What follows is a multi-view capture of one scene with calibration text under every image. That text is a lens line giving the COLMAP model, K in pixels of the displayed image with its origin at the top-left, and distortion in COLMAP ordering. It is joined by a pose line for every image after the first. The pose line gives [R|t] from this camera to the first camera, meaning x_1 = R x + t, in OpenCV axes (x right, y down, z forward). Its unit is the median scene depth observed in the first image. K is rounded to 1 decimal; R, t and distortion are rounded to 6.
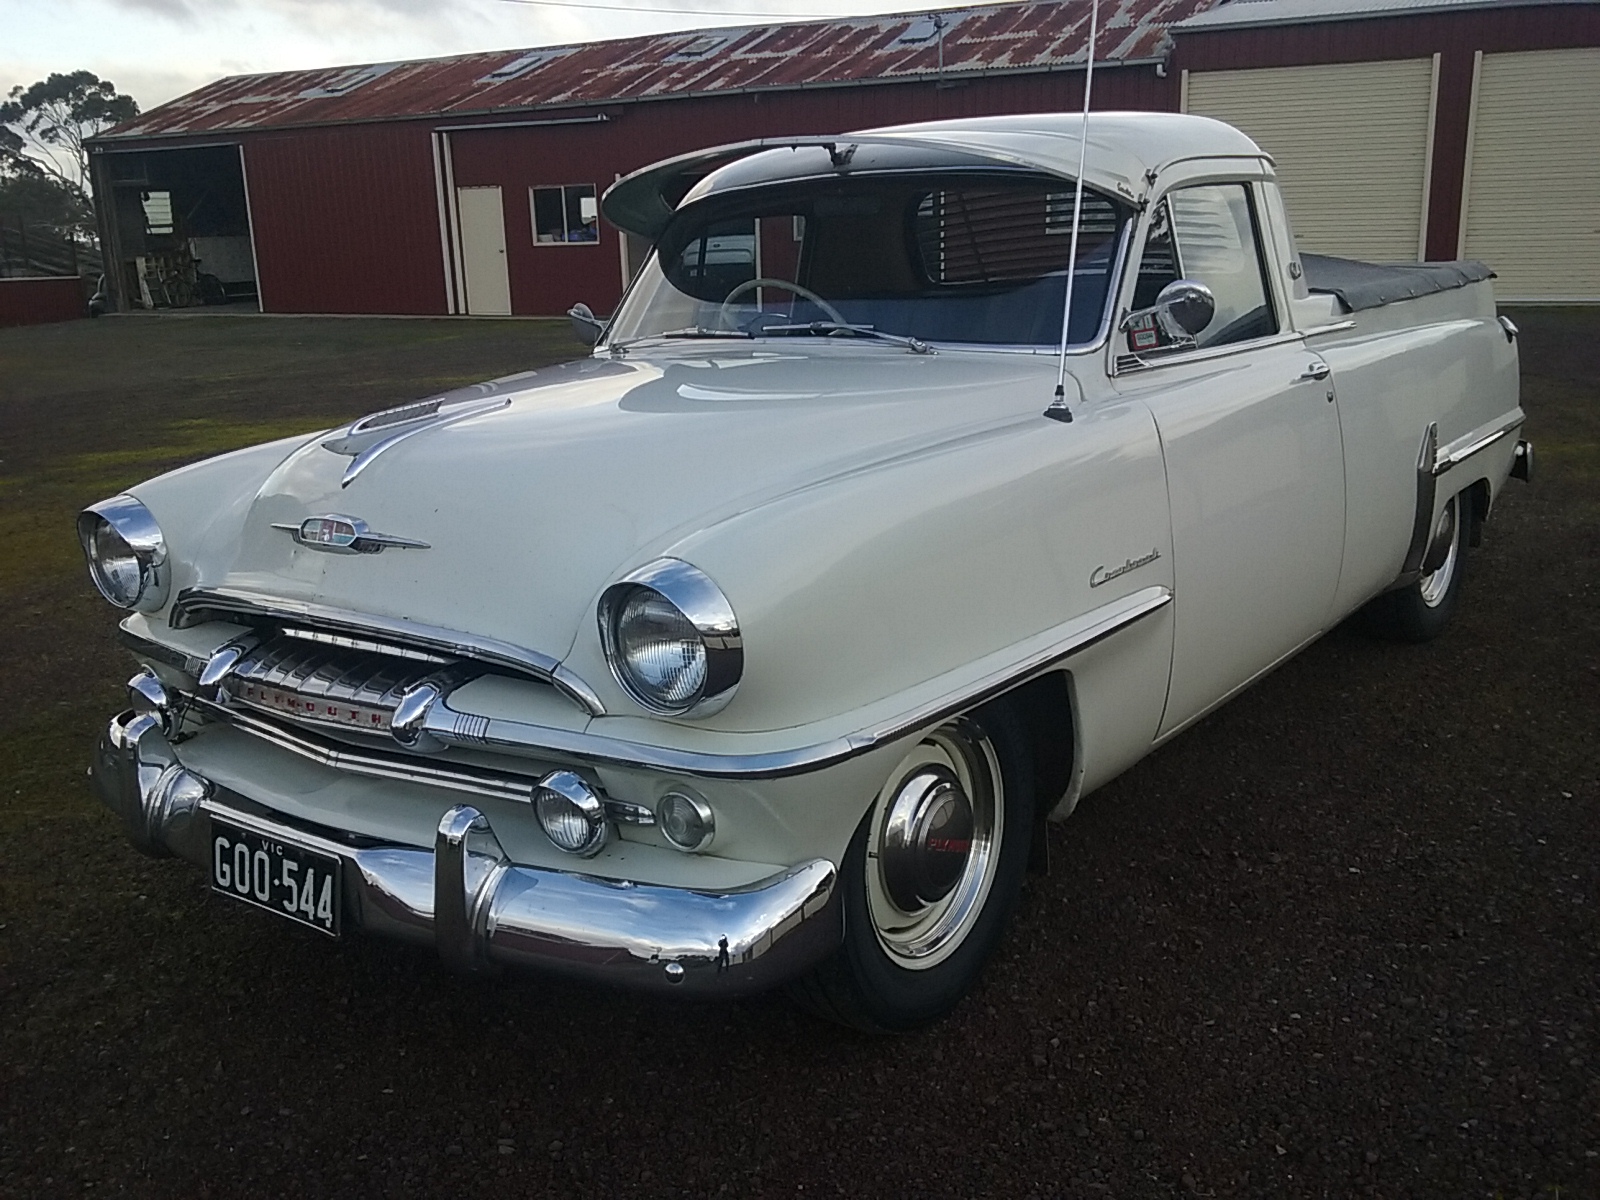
lens RADIAL K [[1422.9, 0, 800.0], [0, 1422.9, 600.0], [0, 0, 1]] dist [-0.005192, -0.010734]
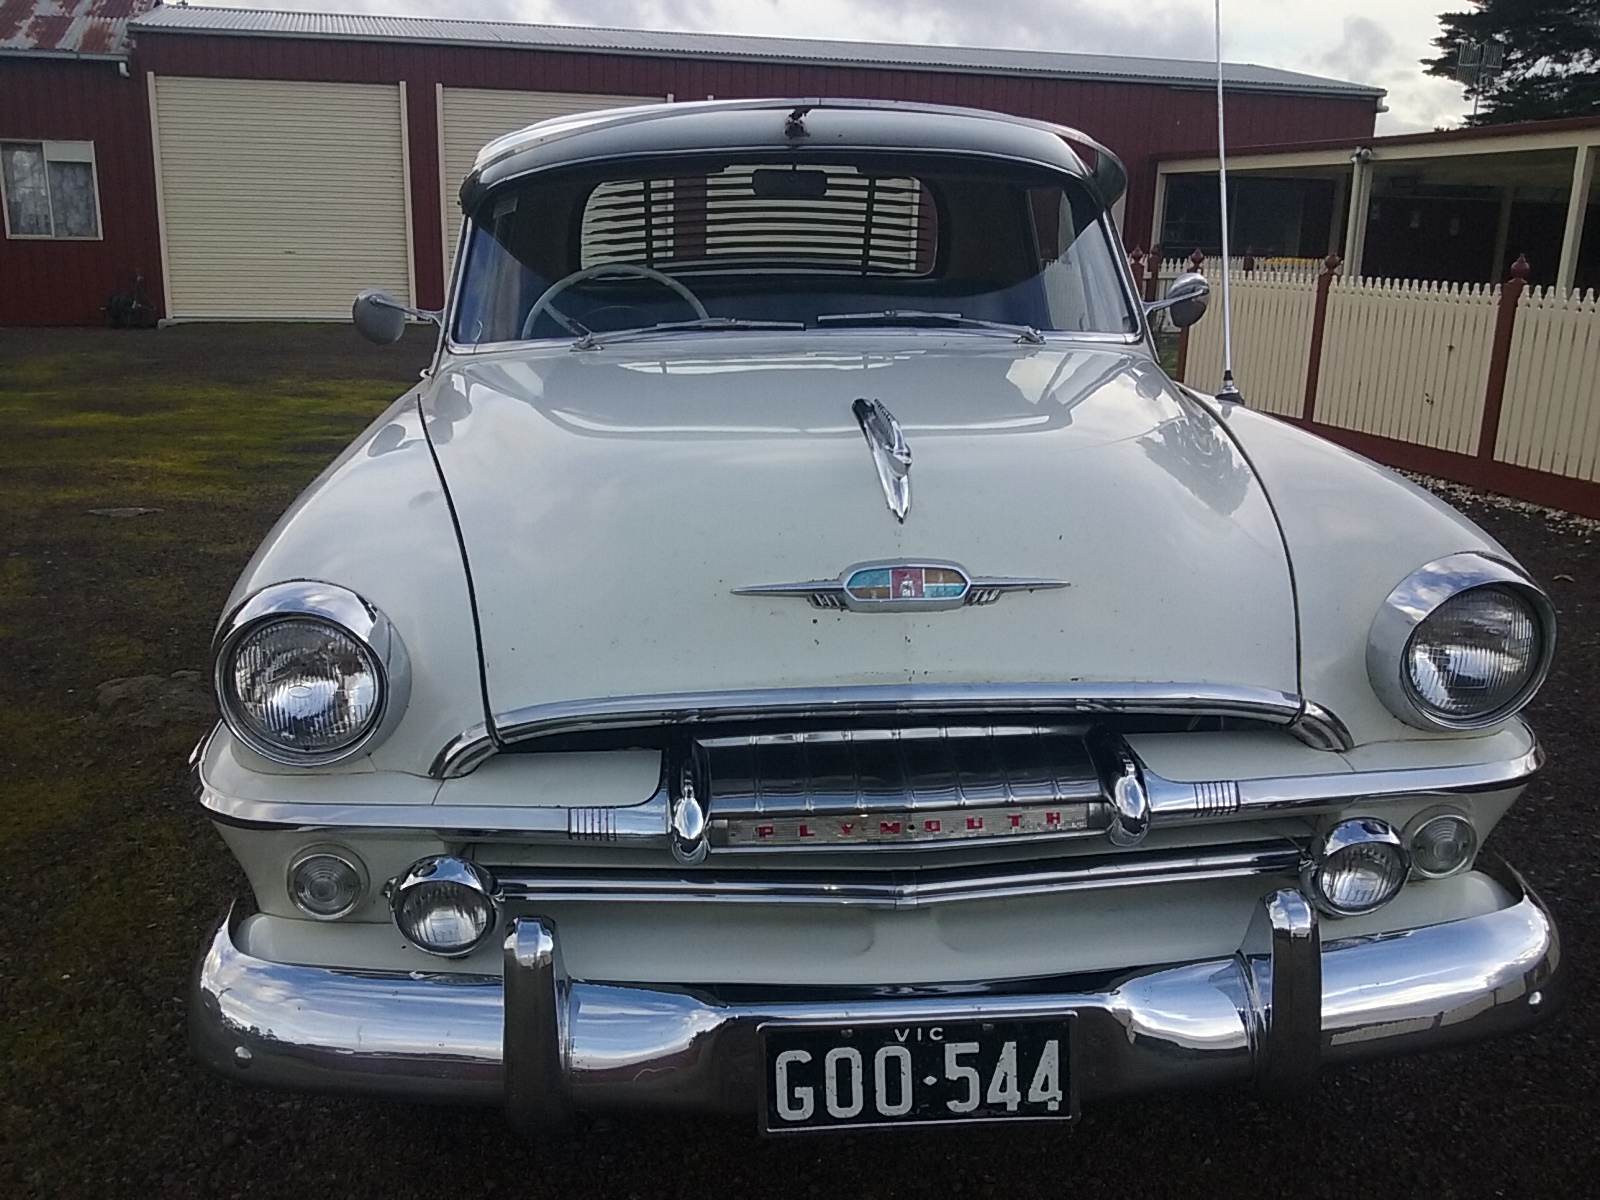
lens RADIAL K [[1414.4, 0, 800.0], [0, 1414.4, 600.0], [0, 0, 1]] dist [0.007068, 0.003750]
pose [[0.777492, -0.119097, 0.617513, -0.821003], [0.125506, 0.991537, 0.033212, -0.070453], [-0.616243, 0.051679, 0.785859, 0.468845]]
